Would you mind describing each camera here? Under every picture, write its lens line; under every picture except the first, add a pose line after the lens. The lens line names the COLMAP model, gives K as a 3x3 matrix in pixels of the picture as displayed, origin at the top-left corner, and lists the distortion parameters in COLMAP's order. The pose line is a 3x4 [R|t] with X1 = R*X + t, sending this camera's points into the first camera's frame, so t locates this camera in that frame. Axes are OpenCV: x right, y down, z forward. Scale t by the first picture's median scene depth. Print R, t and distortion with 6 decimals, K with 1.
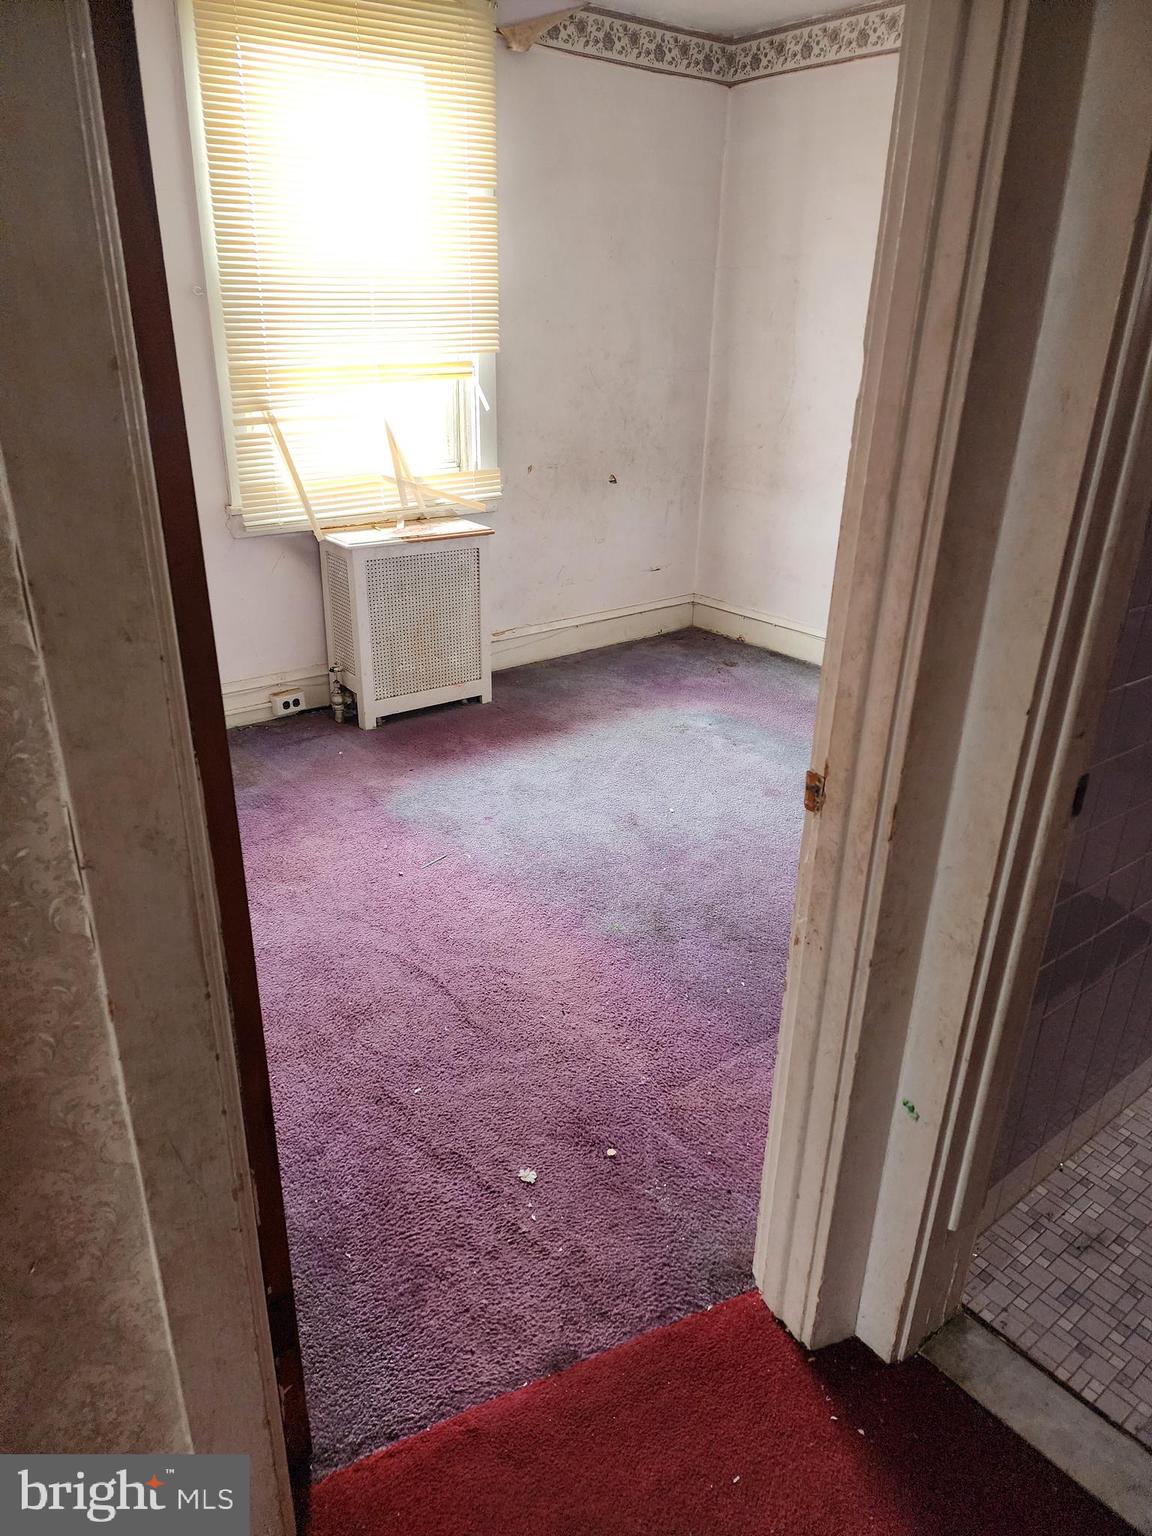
lens RADIAL K [[1032.9, 0, 576.0], [0, 1032.9, 768.0], [0, 0, 1]] dist [0.071285, -0.079579]
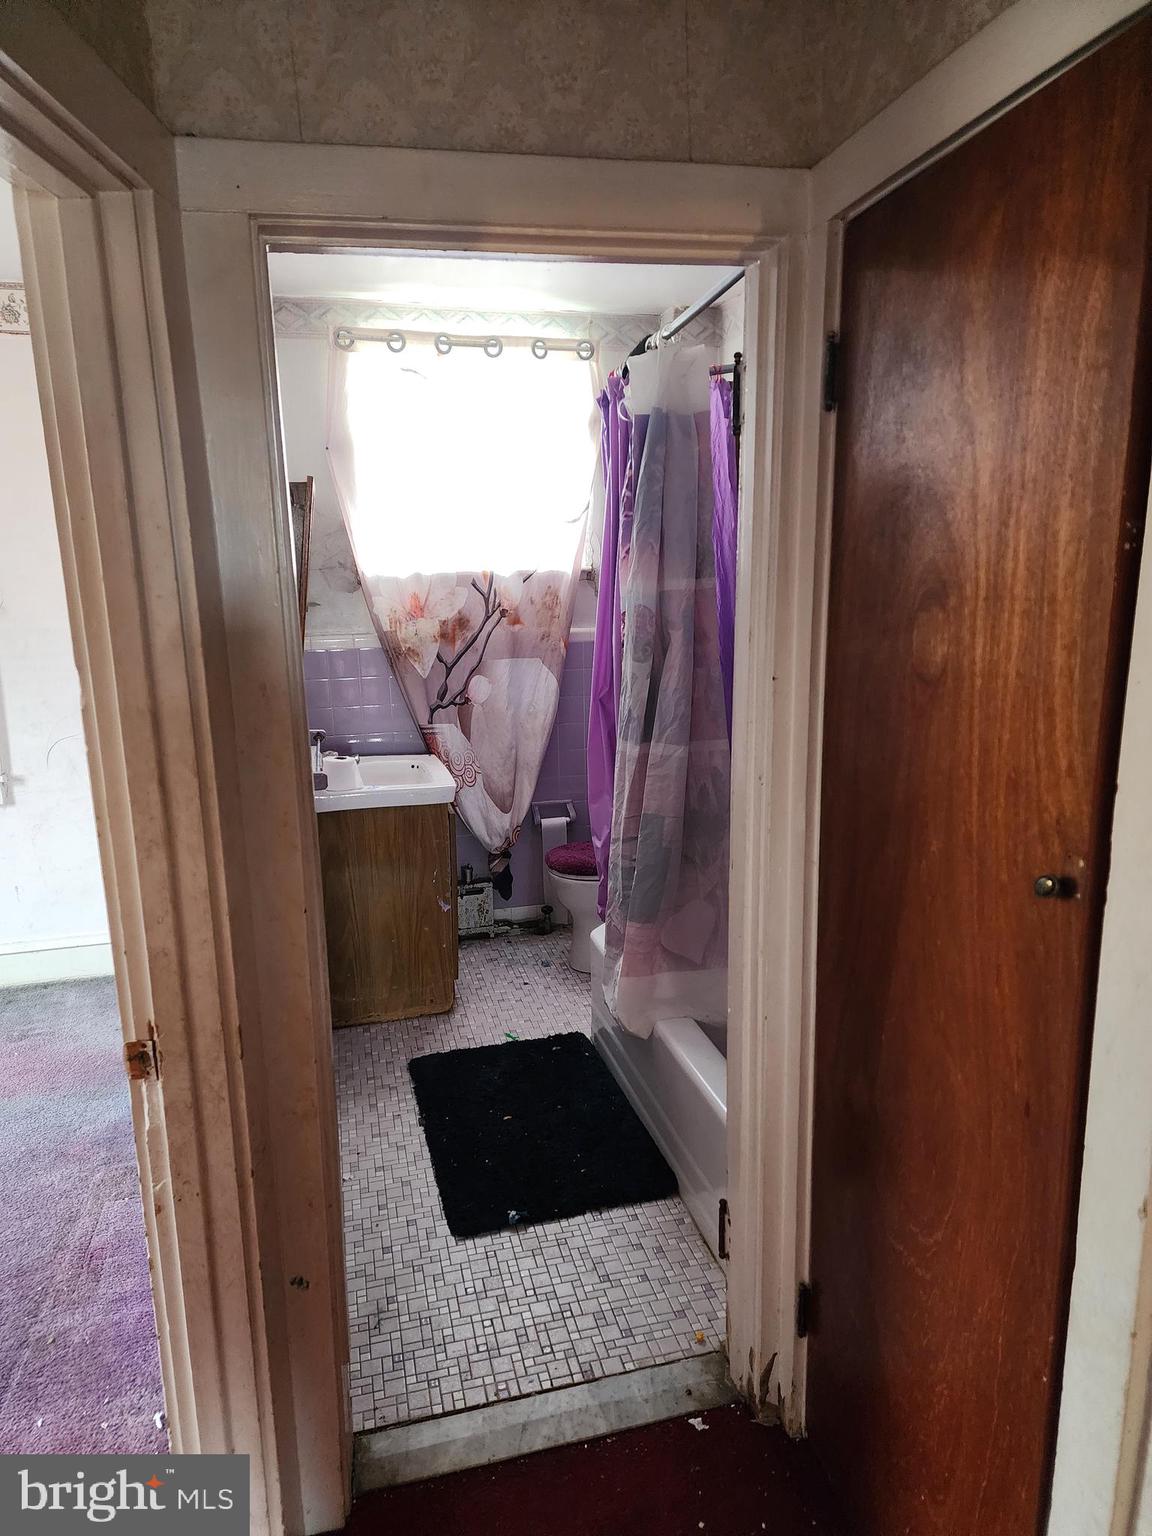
lens RADIAL K [[1032.9, 0, 576.0], [0, 1032.9, 768.0], [0, 0, 1]] dist [0.071285, -0.079579]
pose [[0.379811, -0.193275, 0.904648, -0.495536], [0.385945, 0.921861, 0.034915, -0.113589], [-0.840708, 0.335883, 0.424727, 0.084267]]
